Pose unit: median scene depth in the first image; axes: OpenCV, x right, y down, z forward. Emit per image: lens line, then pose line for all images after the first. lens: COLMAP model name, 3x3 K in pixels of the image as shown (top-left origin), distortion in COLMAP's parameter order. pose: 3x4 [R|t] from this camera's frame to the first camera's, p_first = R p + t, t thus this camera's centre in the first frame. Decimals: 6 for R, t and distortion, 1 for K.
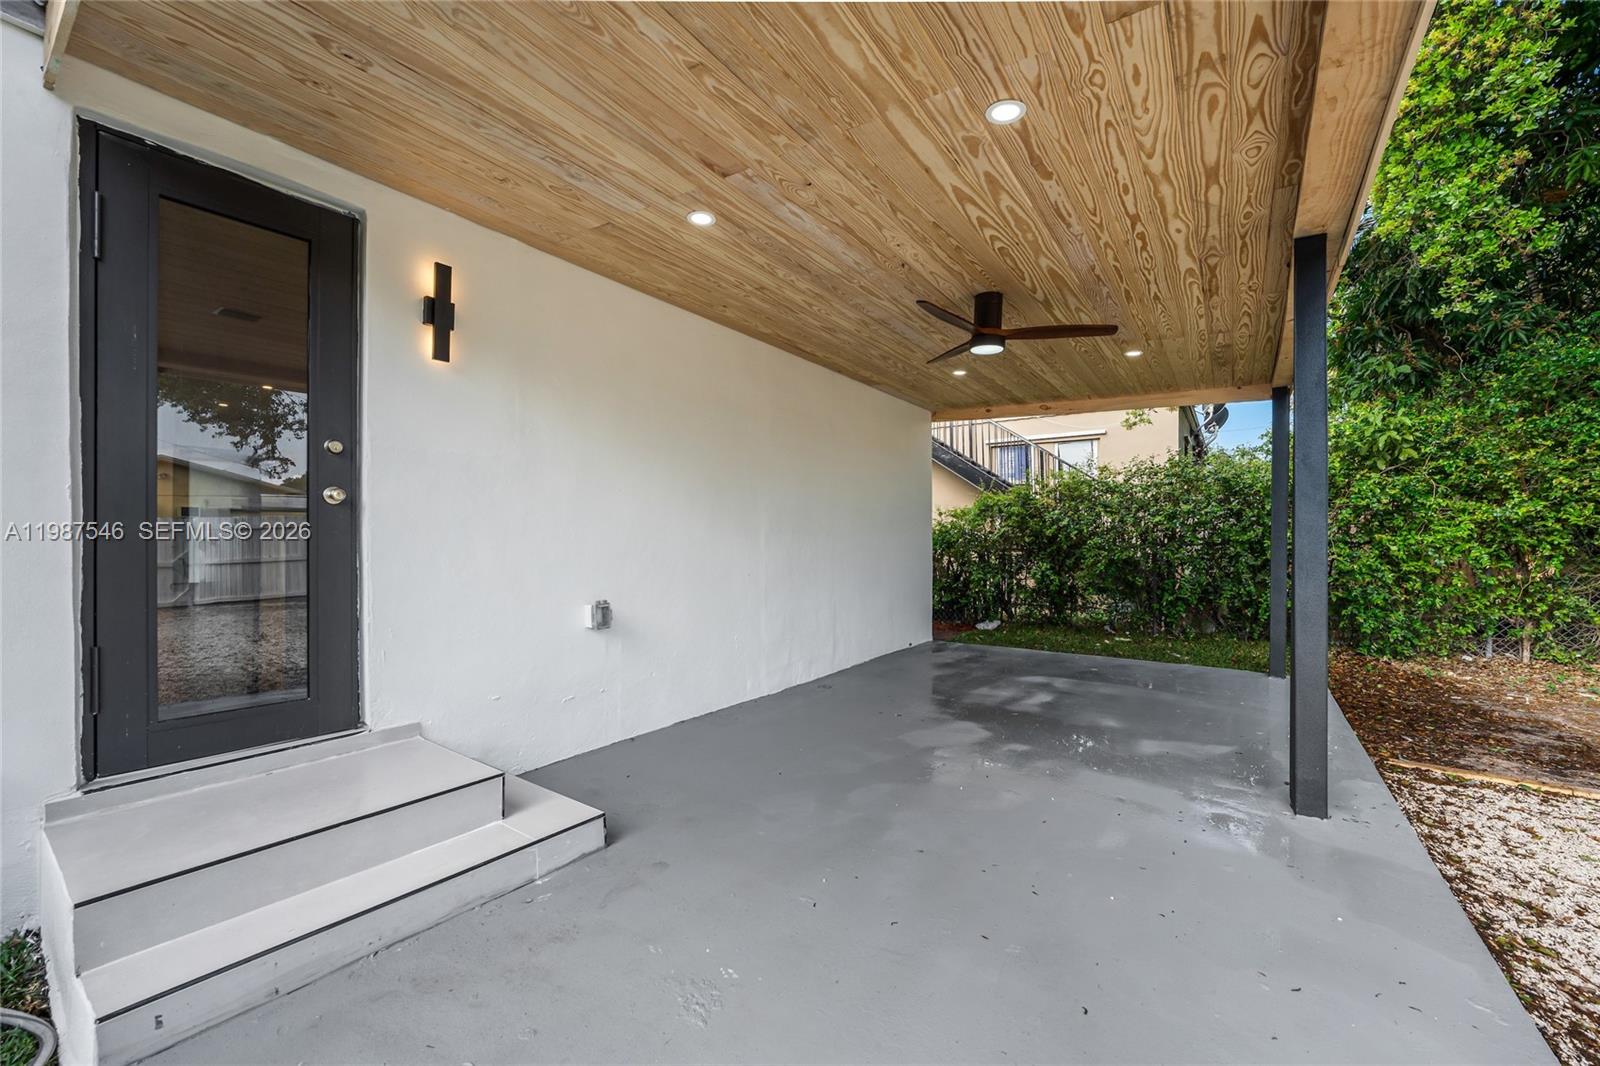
lens RADIAL K [[636.1, 0, 794.5], [0, 636.1, 539.3], [0, 0, 1]] dist [-0.023371, 0.001470]
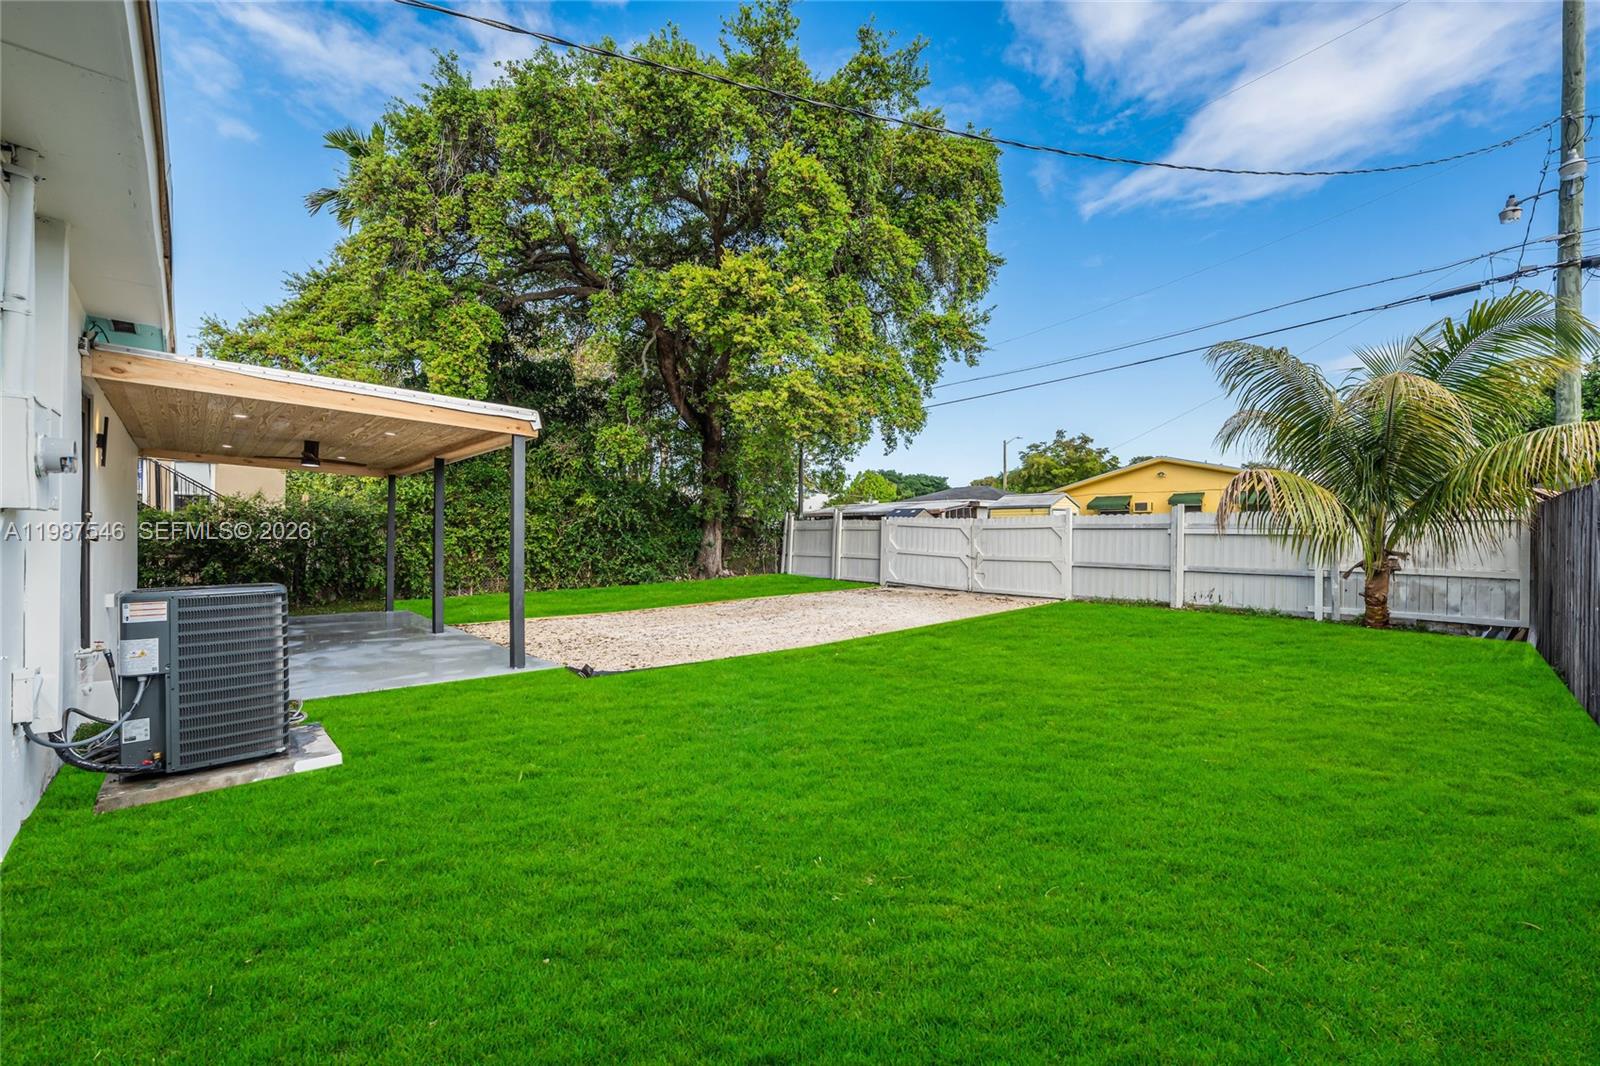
lens RADIAL K [[636.1, 0, 798.7], [0, 636.1, 536.1], [0, 0, 1]] dist [-0.023371, 0.001470]
pose [[0.195093, -0.002298, 0.980782, -0.979745], [-0.005078, 0.999981, 0.003353, -0.045784], [-0.980772, -0.005635, 0.195078, -0.726184]]
